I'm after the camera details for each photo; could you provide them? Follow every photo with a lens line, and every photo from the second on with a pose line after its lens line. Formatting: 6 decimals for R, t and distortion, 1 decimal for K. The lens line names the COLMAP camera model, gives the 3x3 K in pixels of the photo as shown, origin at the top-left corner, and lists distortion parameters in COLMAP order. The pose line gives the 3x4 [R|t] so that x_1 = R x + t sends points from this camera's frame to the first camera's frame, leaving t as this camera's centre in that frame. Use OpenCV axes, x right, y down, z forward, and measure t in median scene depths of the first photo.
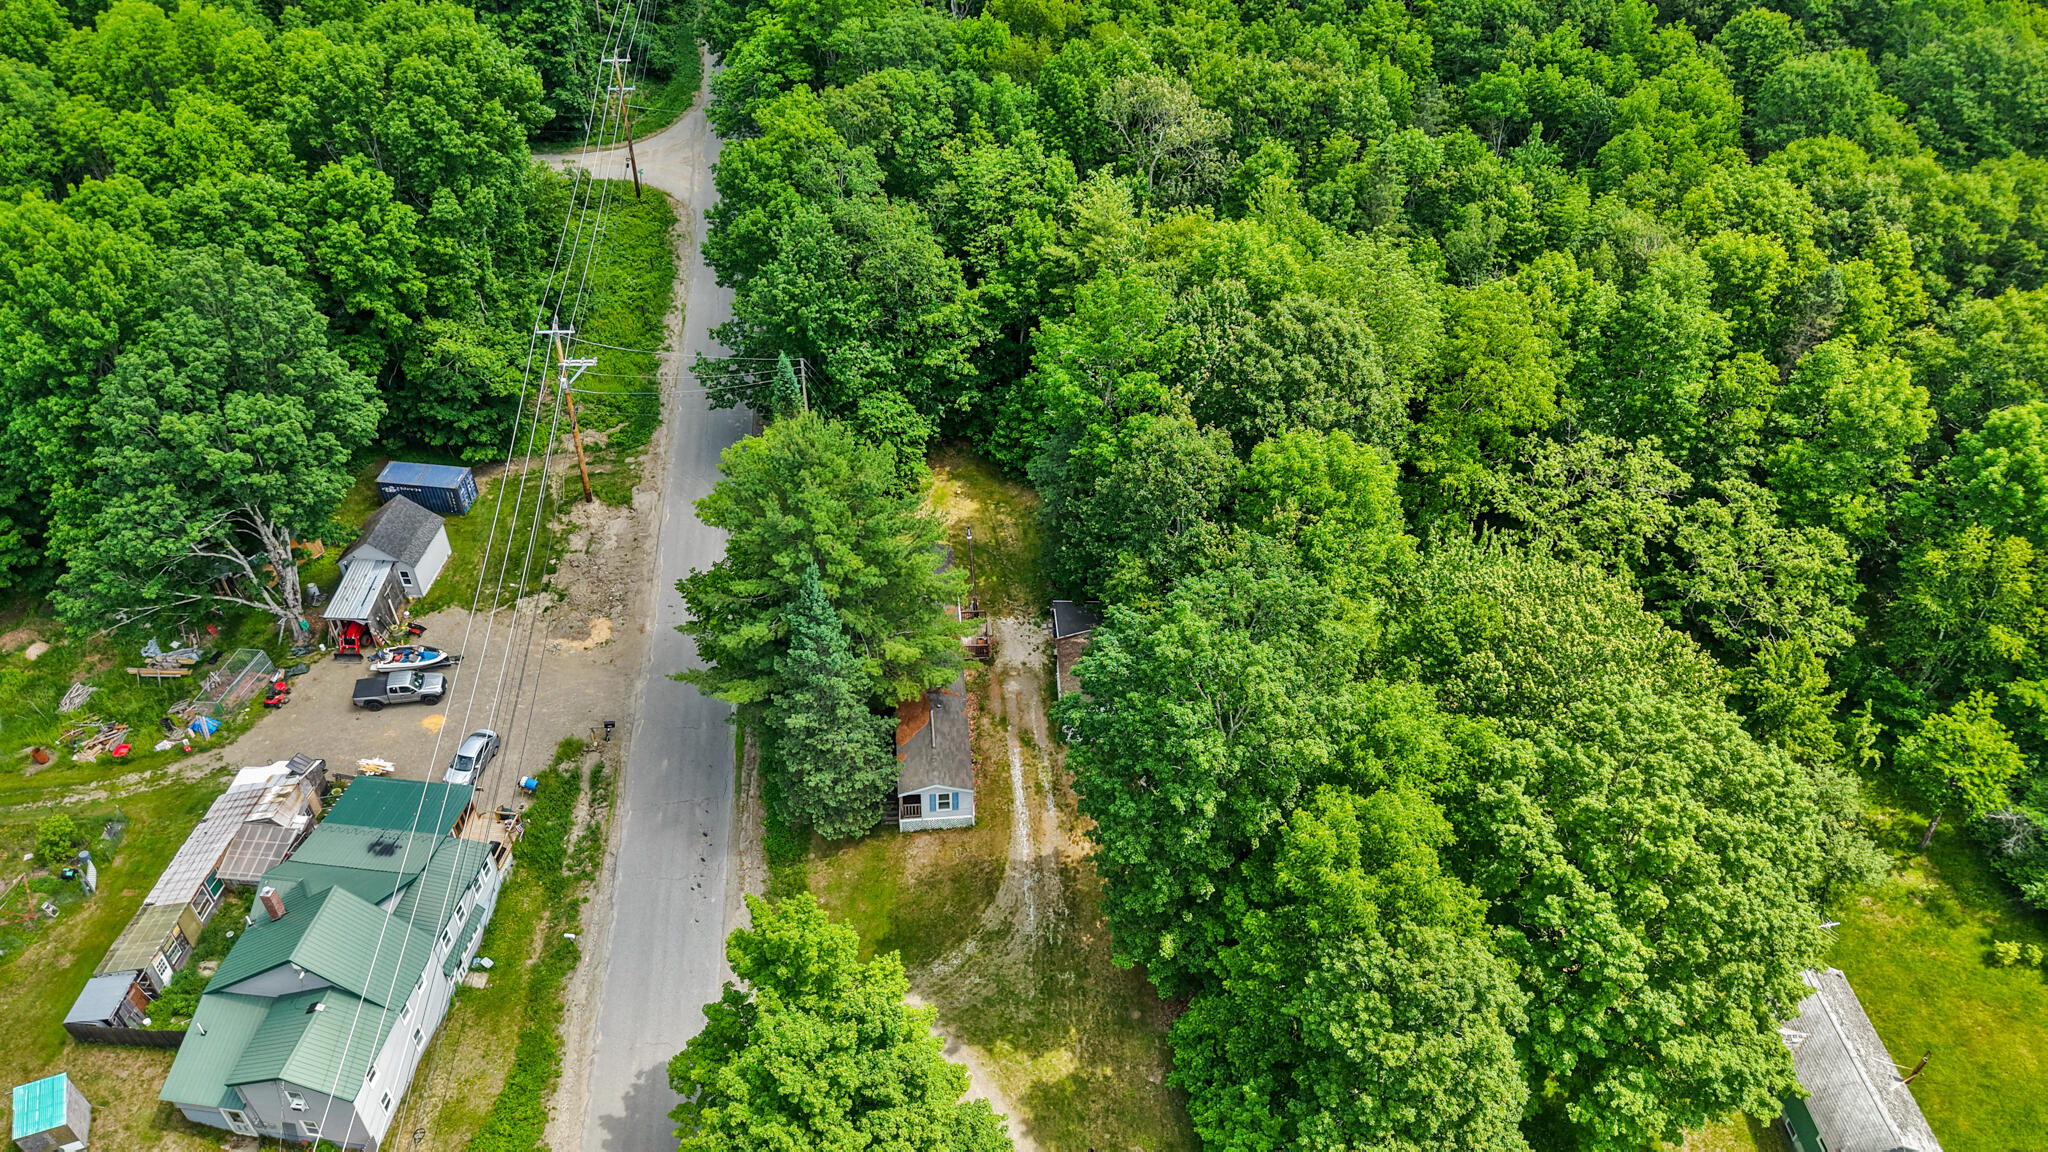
lens RADIAL K [[1376.2, 0, 1016.8], [0, 1376.2, 591.8], [0, 0, 1]] dist [0.065661, -0.084135]
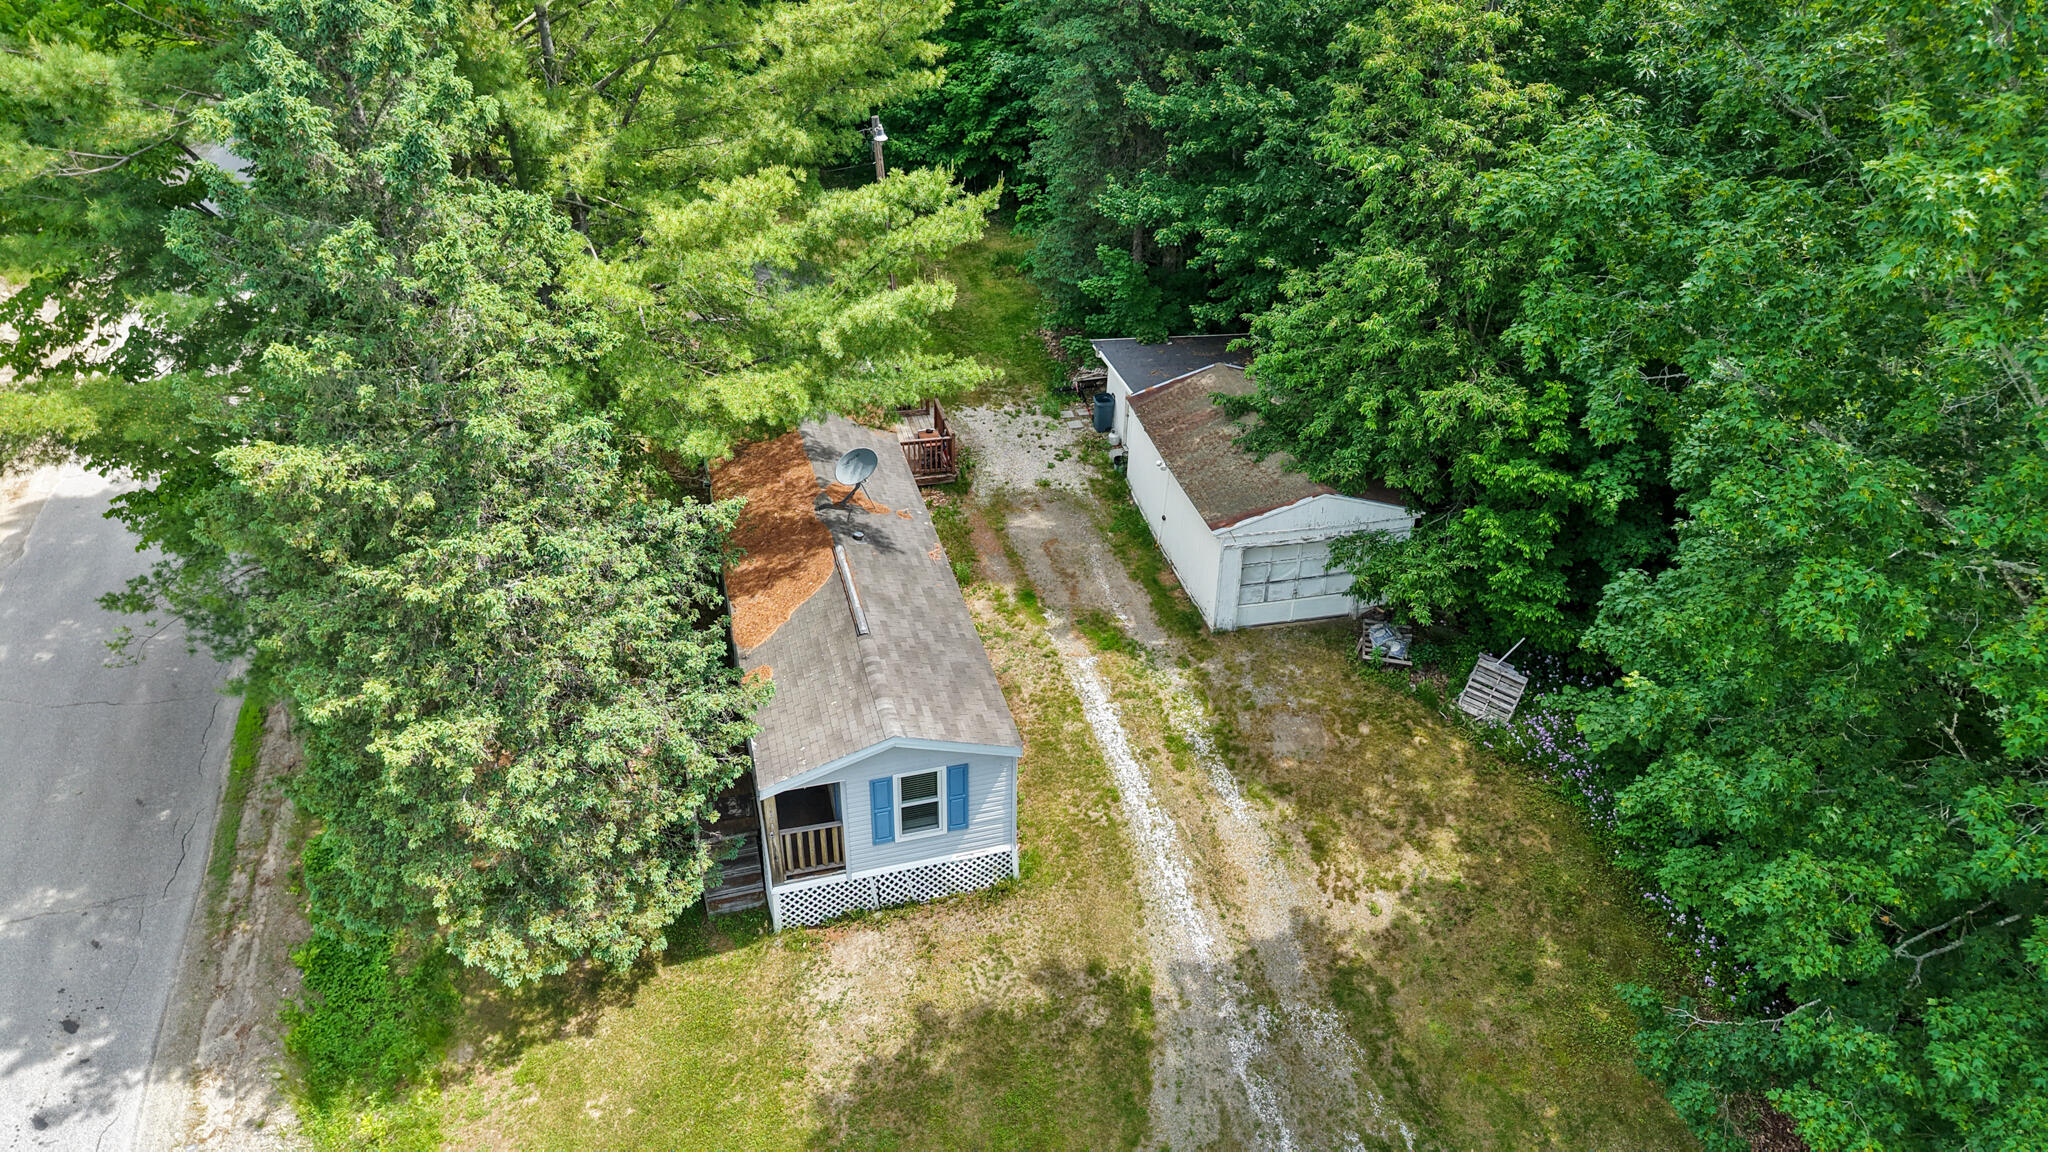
lens RADIAL K [[1376.2, 0, 1016.8], [0, 1376.2, 591.8], [0, 0, 1]] dist [0.065661, -0.084135]
pose [[0.986635, -0.091162, 0.135061, -0.067041], [0.104043, 0.990347, -0.091589, 0.135101], [-0.125408, 0.104417, 0.986595, 0.695520]]
